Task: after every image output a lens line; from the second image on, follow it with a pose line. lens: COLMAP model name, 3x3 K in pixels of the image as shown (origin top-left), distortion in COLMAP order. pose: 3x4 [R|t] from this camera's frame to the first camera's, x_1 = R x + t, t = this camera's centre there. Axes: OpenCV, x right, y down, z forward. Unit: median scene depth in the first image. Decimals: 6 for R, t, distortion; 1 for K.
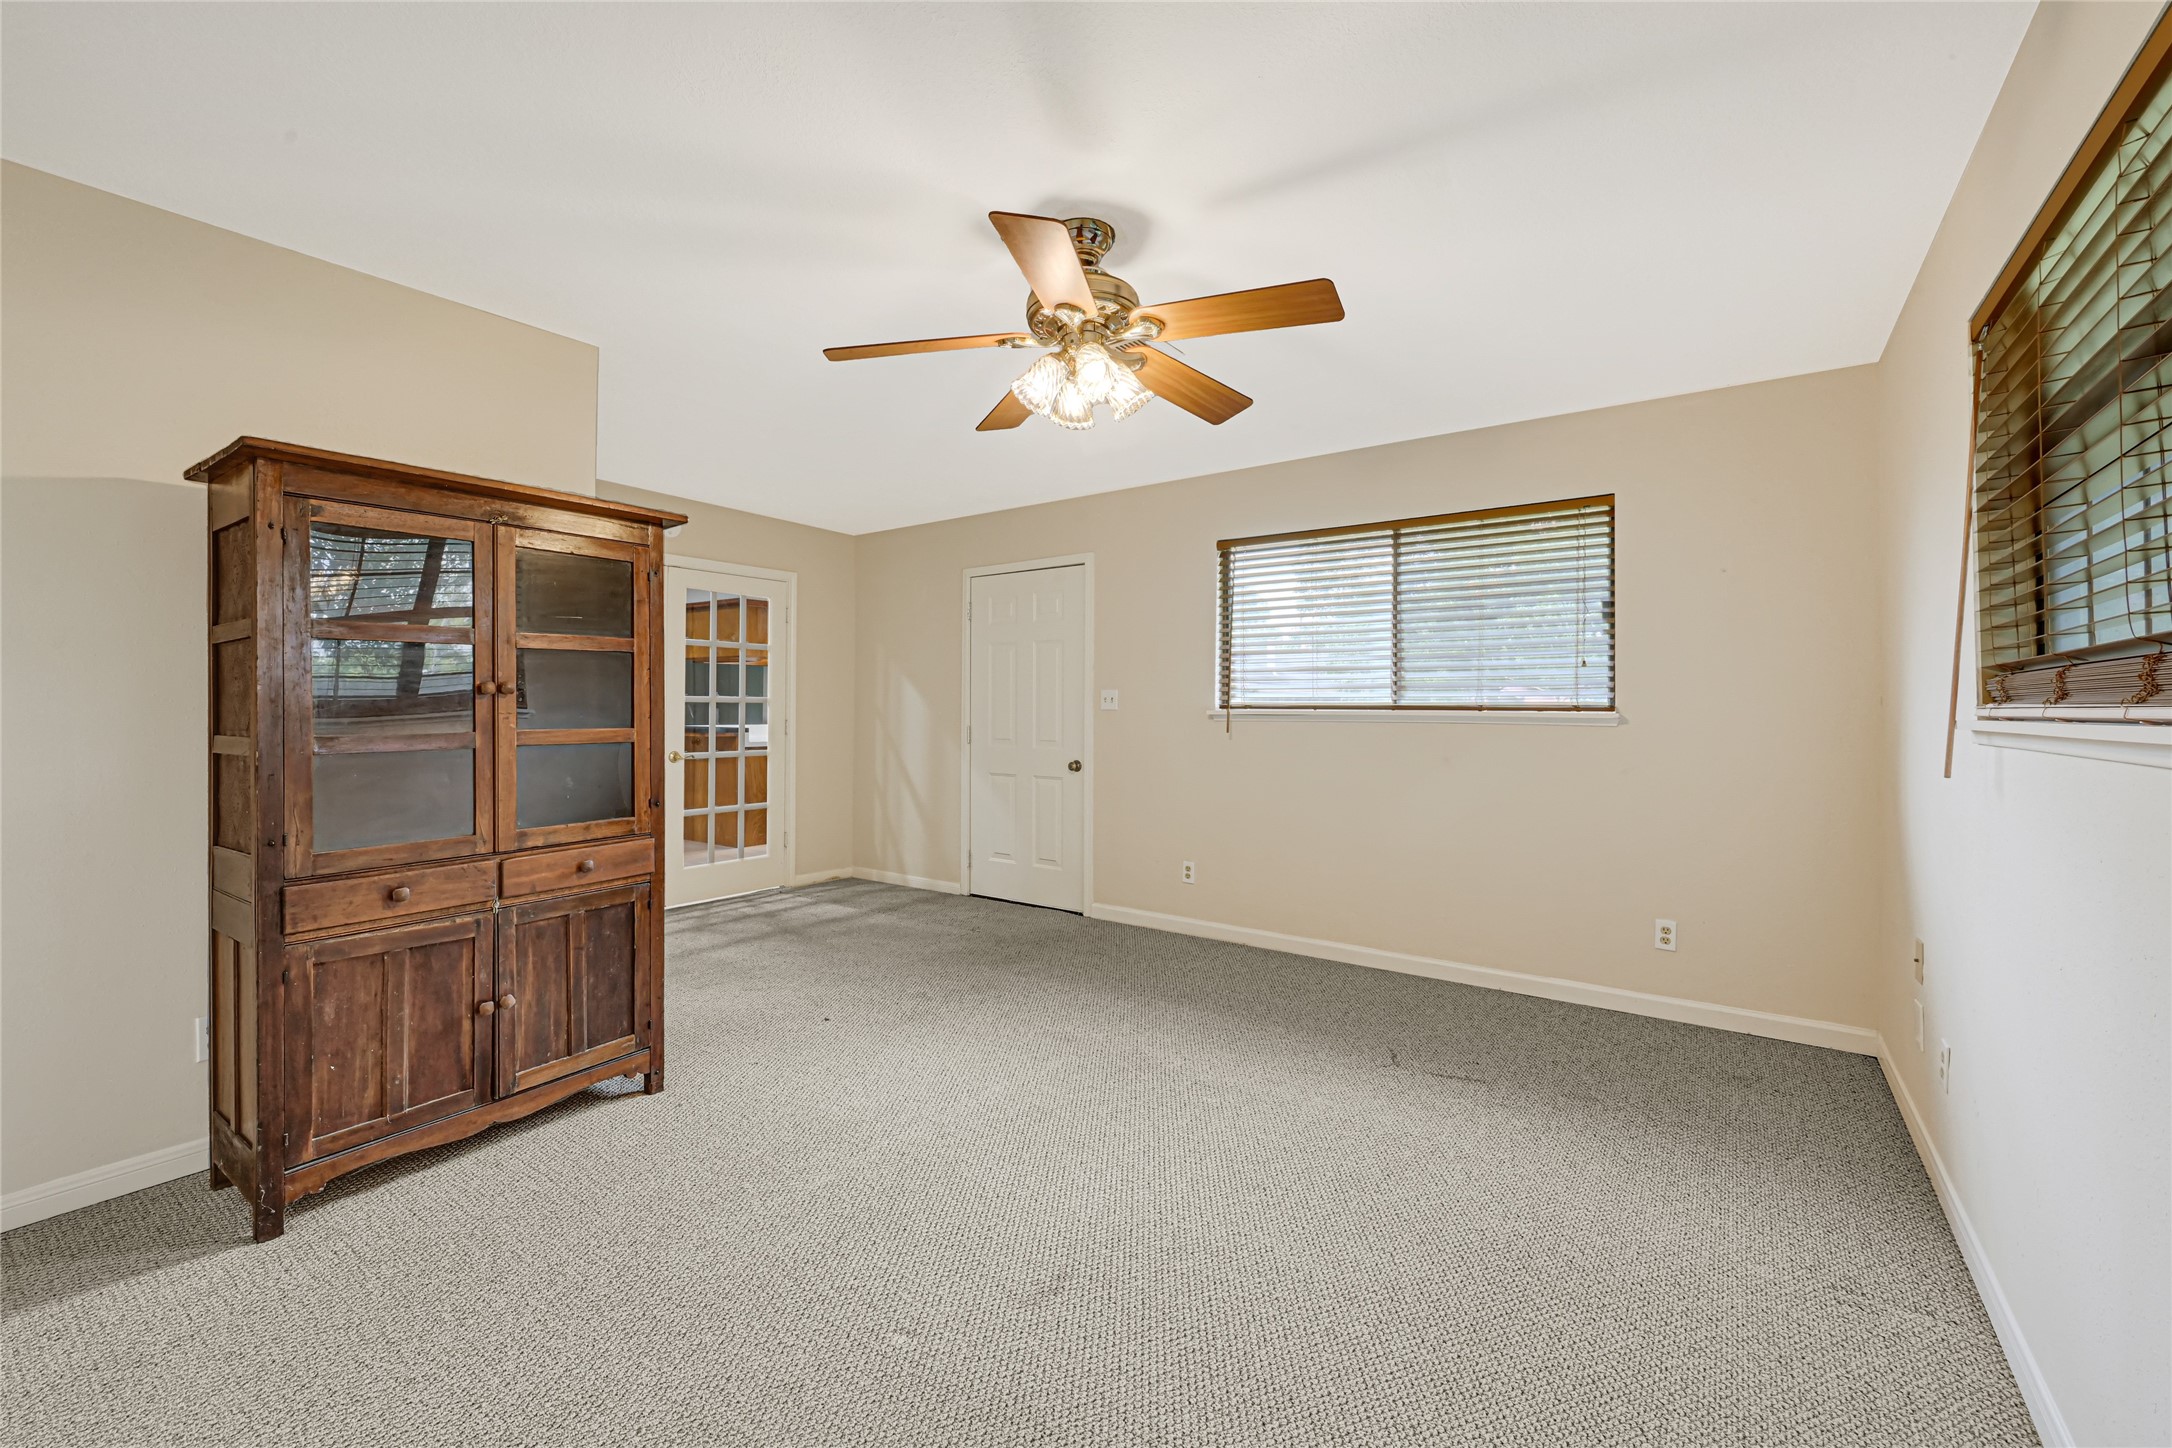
lens RADIAL K [[881.2, 0, 1086.0], [0, 881.2, 724.0], [0, 0, 1]] dist [0.000111, -0.000112]
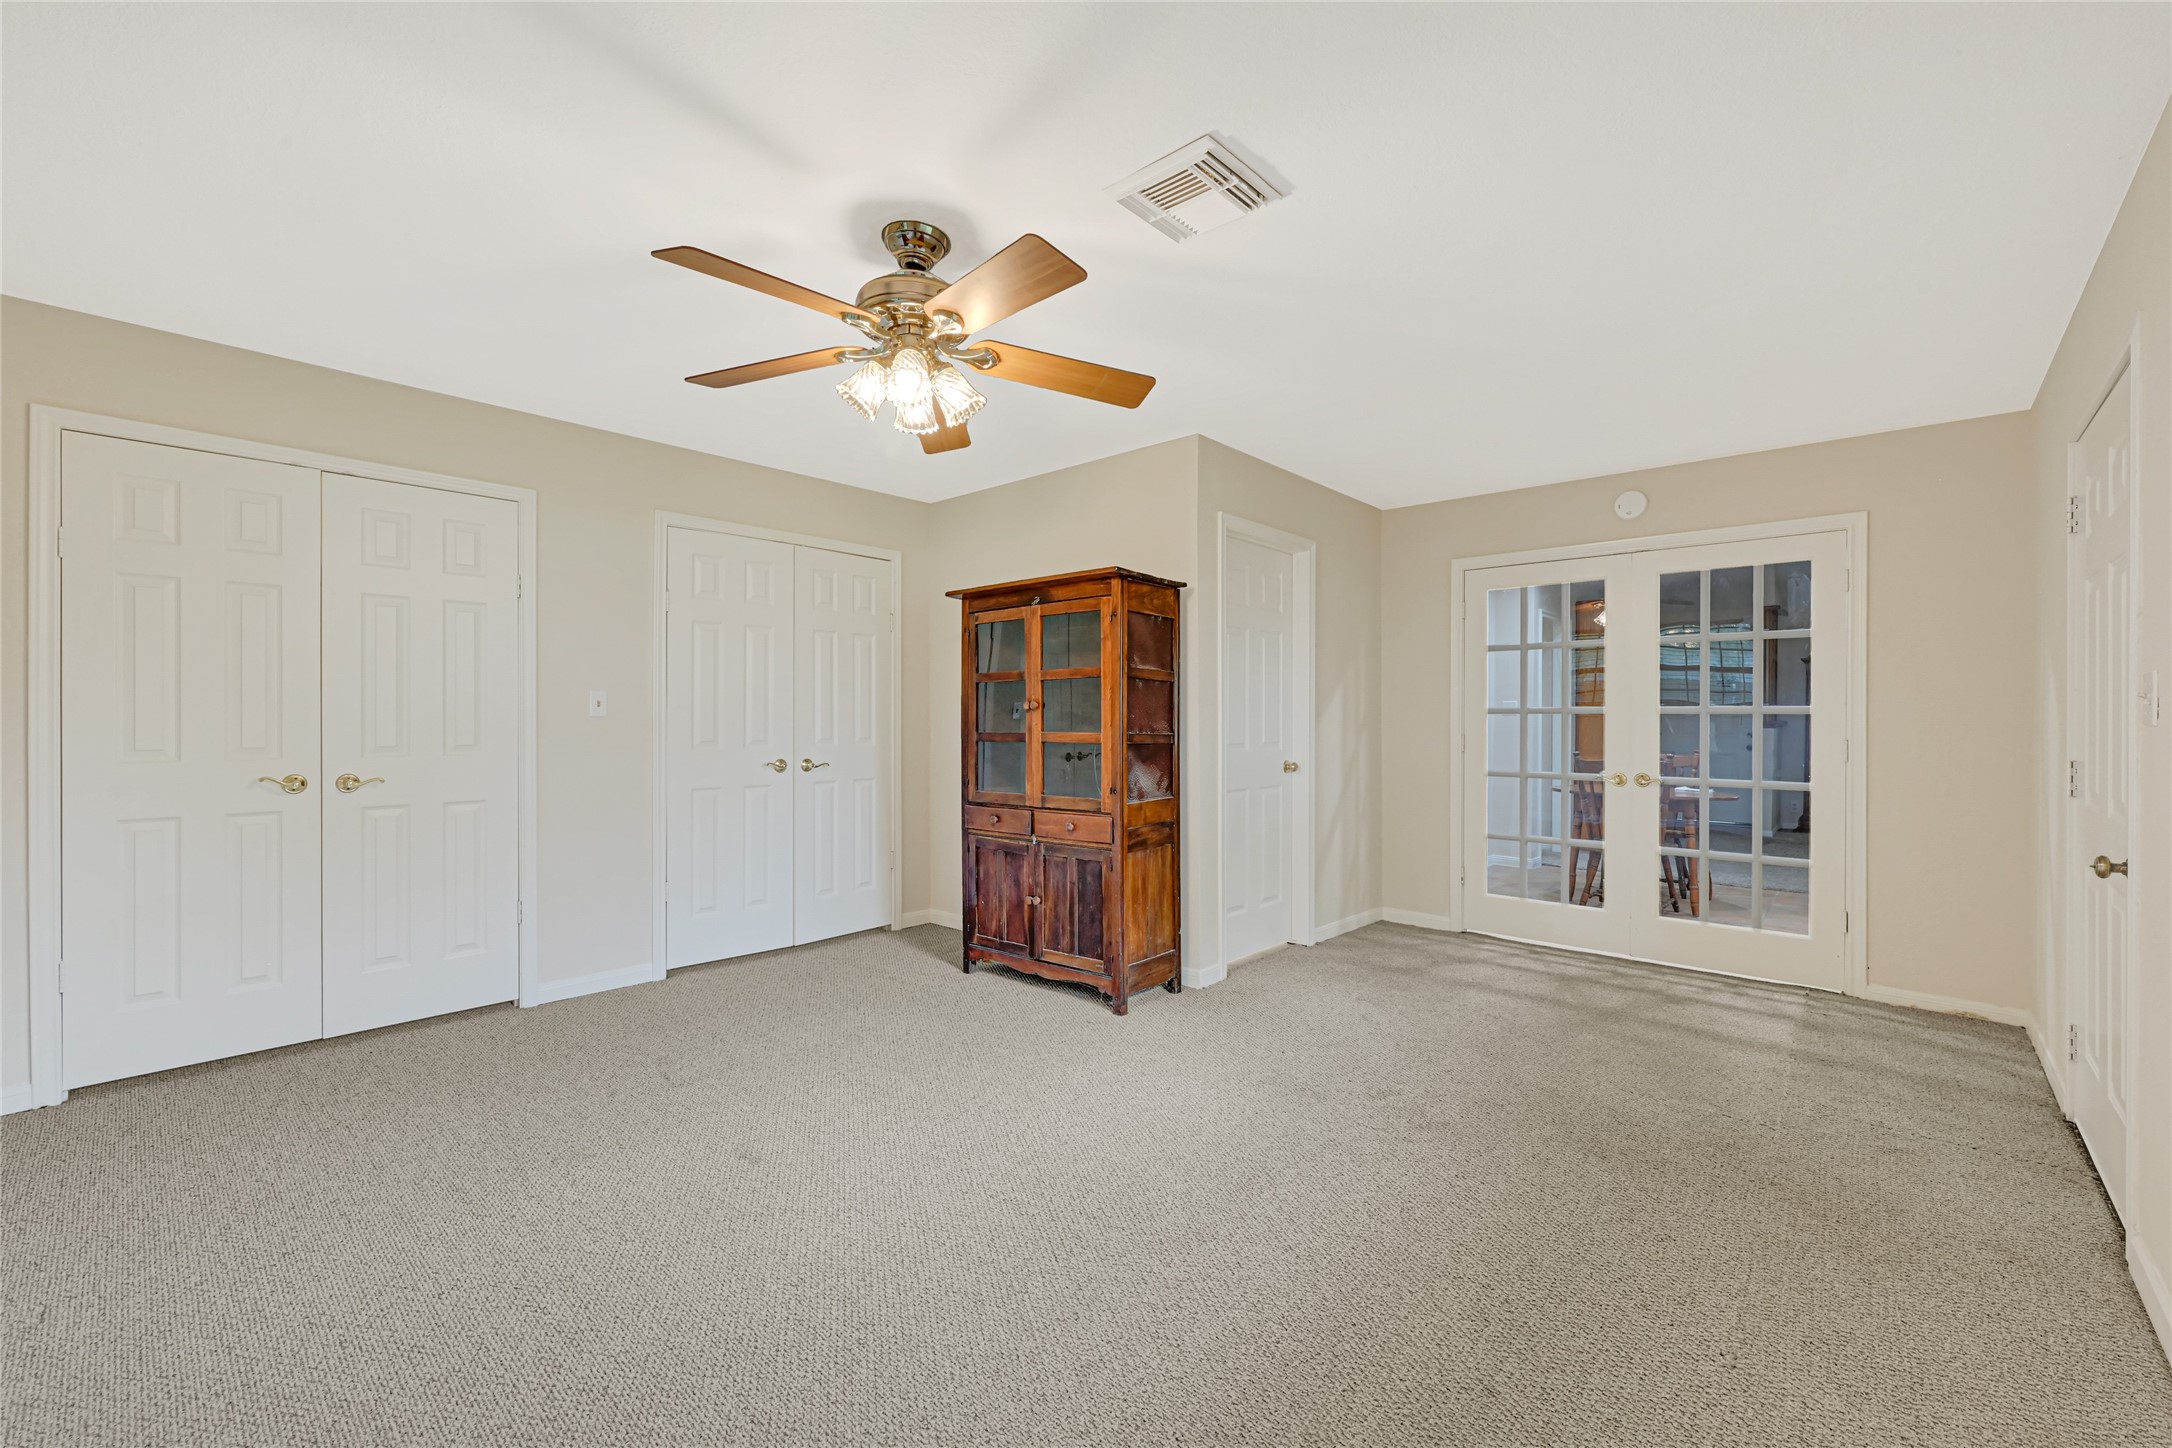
lens RADIAL K [[881.2, 0, 1086.0], [0, 881.2, 724.0], [0, 0, 1]] dist [0.000111, -0.000112]
pose [[-0.116036, 0.002937, -0.993241, 0.911636], [-0.022028, 0.999742, 0.005529, -0.018030], [0.993001, 0.022521, -0.115941, 1.240414]]
